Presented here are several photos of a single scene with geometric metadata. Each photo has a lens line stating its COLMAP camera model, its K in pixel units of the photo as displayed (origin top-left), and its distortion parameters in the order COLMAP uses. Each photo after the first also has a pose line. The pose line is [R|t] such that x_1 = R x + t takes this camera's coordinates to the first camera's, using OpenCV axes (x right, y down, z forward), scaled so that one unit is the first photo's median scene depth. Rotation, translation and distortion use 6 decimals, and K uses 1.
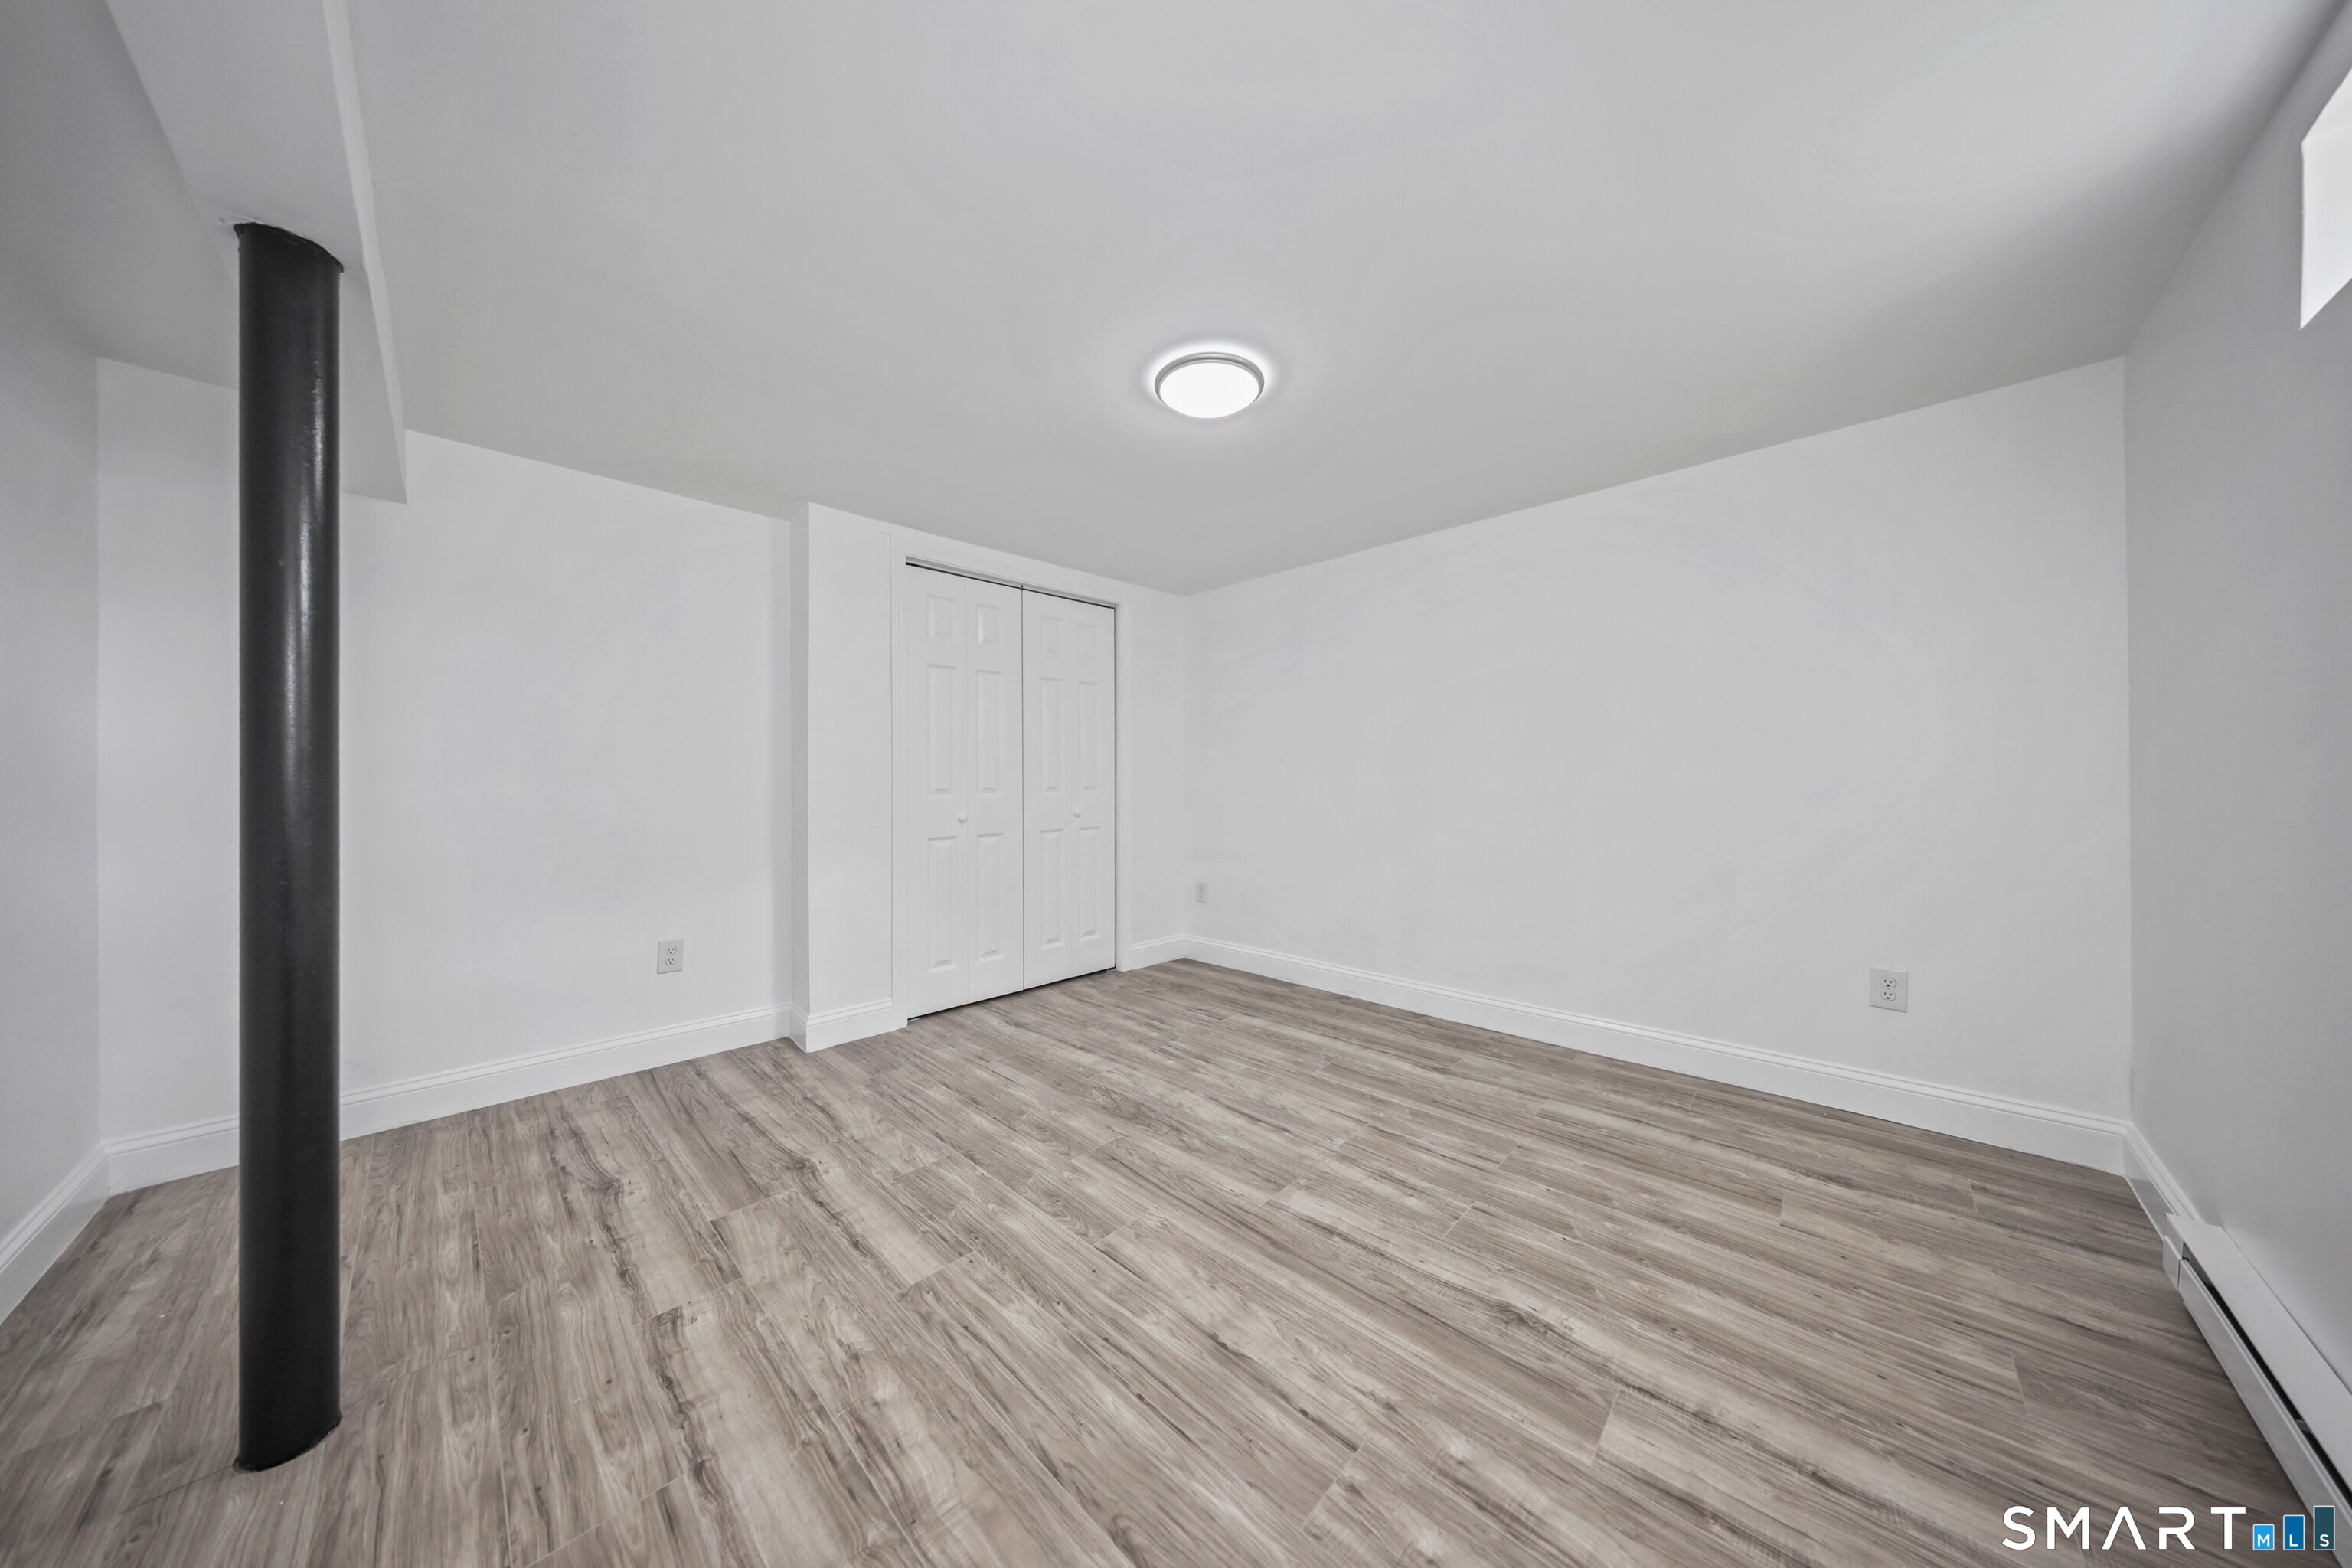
lens RADIAL K [[709.6, 0, 1176.0], [0, 709.6, 784.0], [0, 0, 1]] dist [-0.000334, -0.000028]
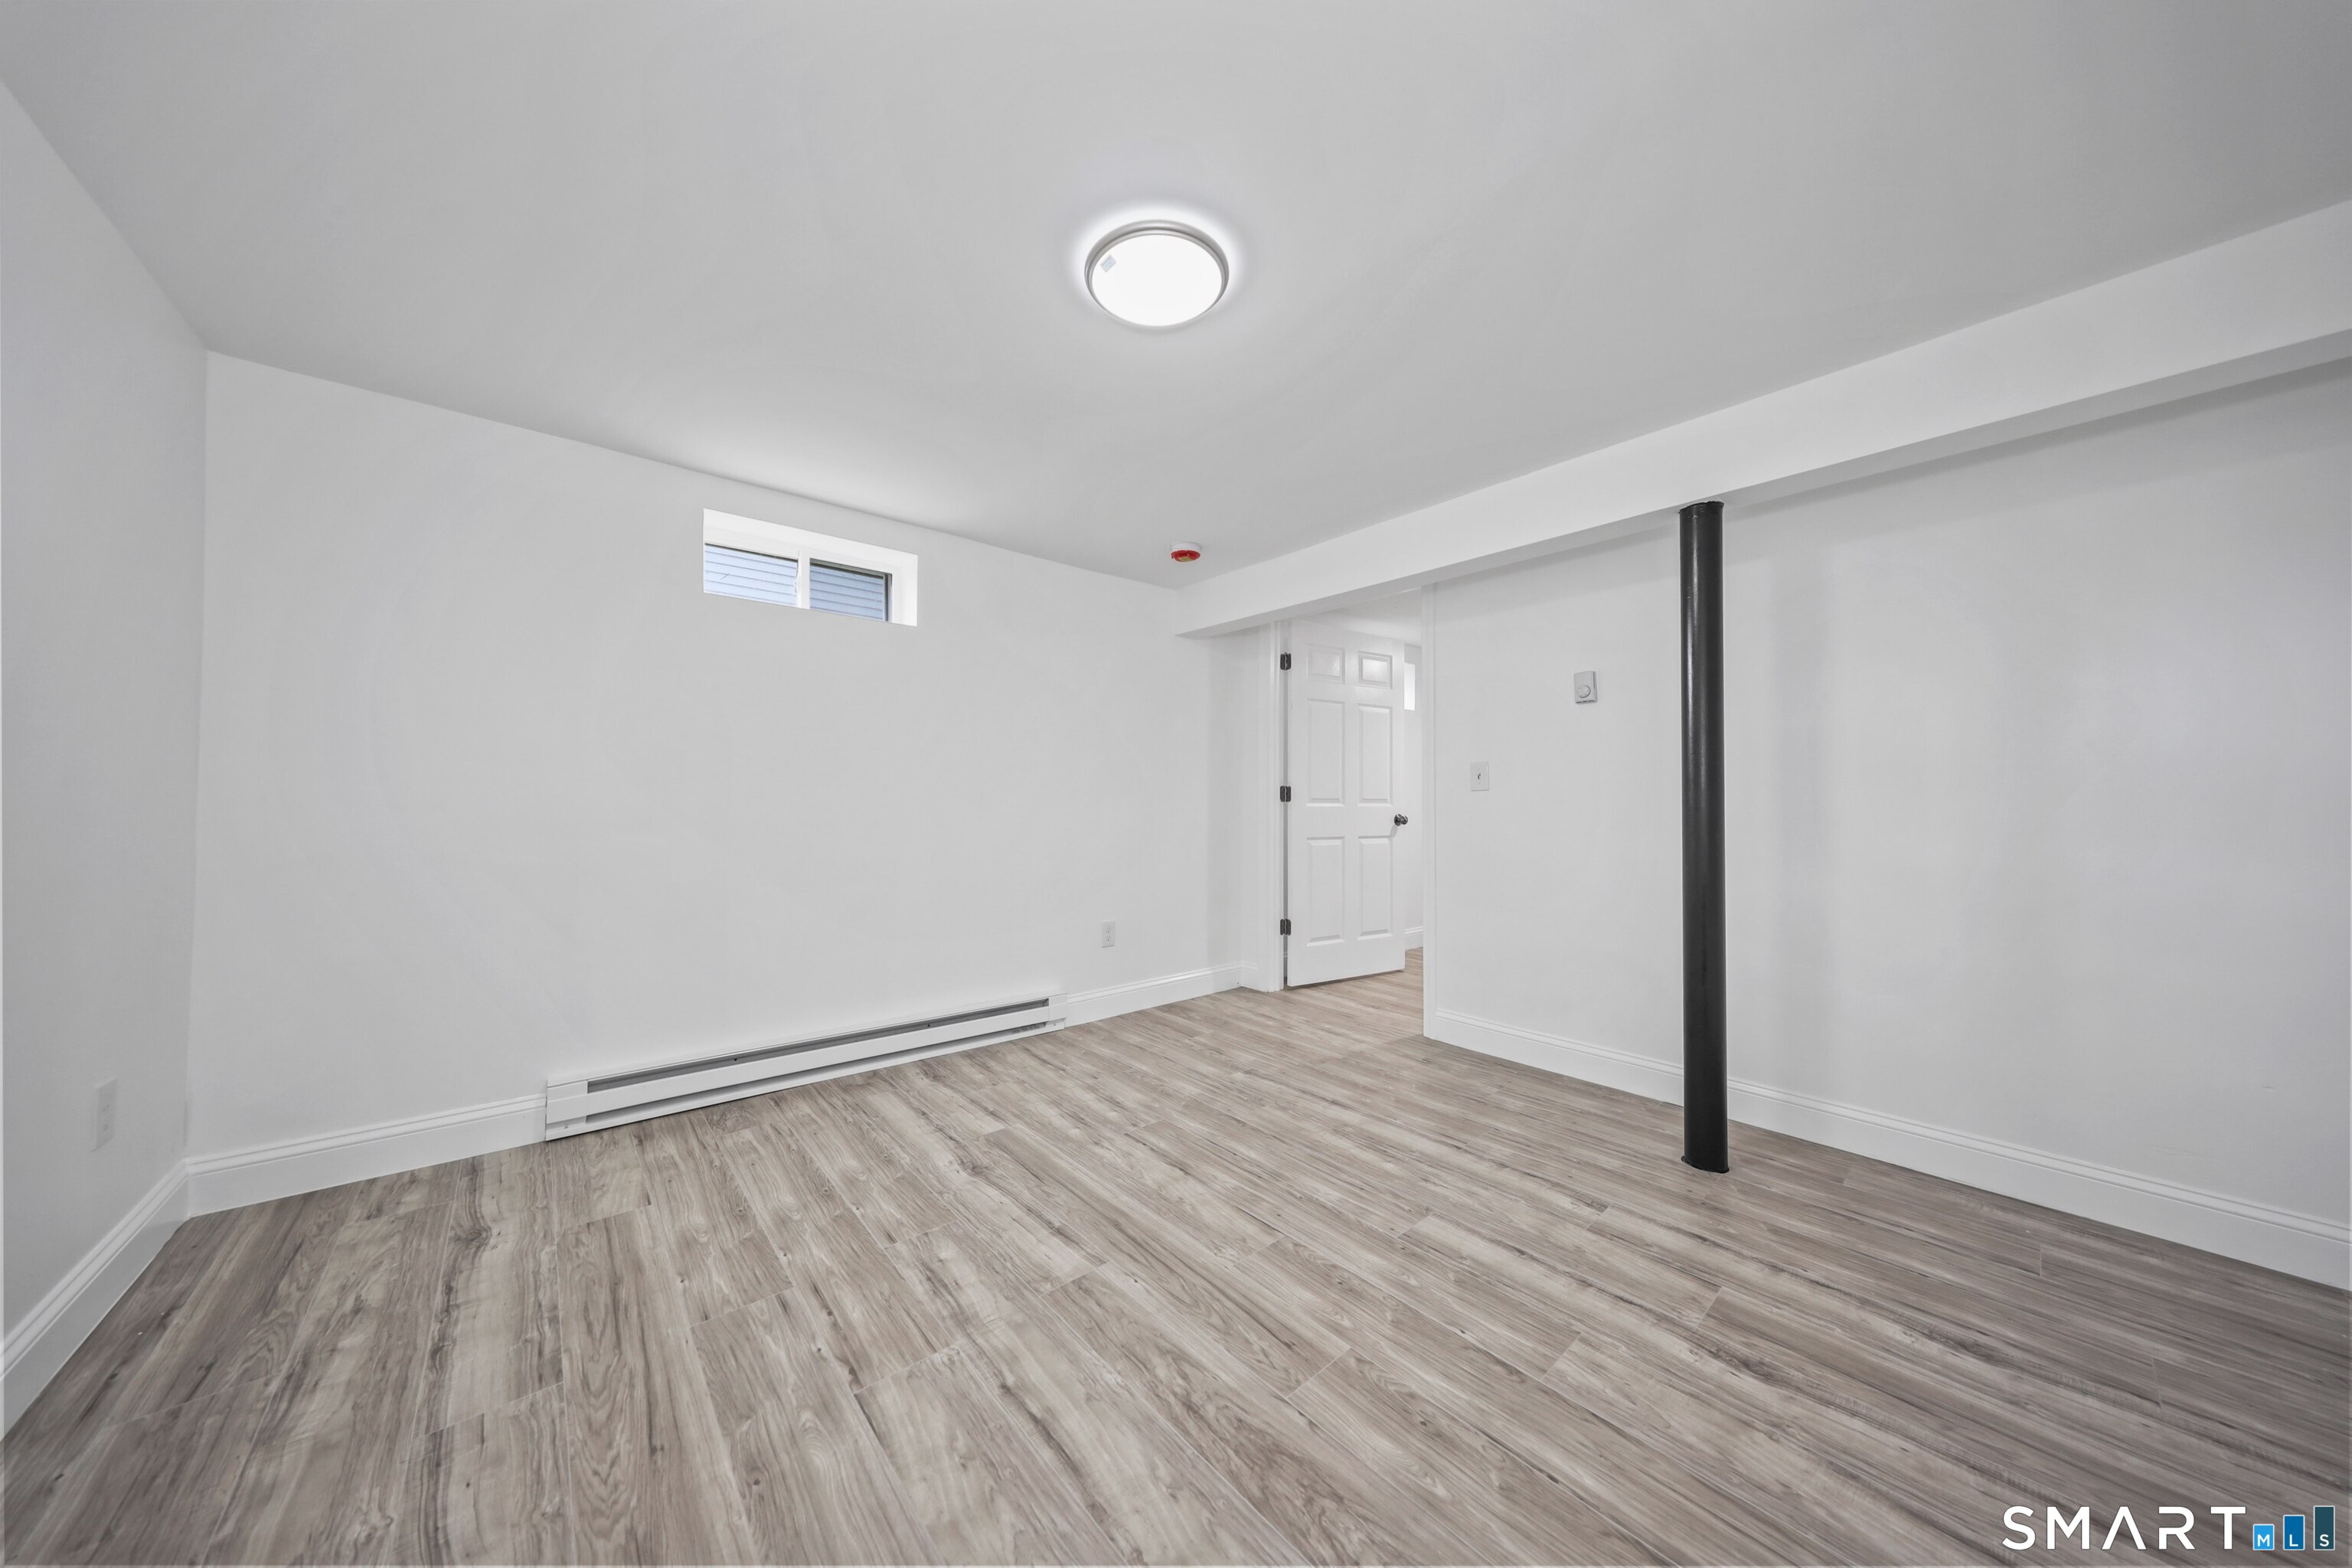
lens RADIAL K [[752.3, 0, 1169.3], [0, 752.3, 766.5], [0, 0, 1]] dist [-0.000409, 0.000006]
pose [[-0.994763, 0.001640, 0.102199, -0.056999], [-0.002499, 0.999182, -0.040361, -0.004751], [-0.102181, -0.040405, -0.993945, 2.060177]]
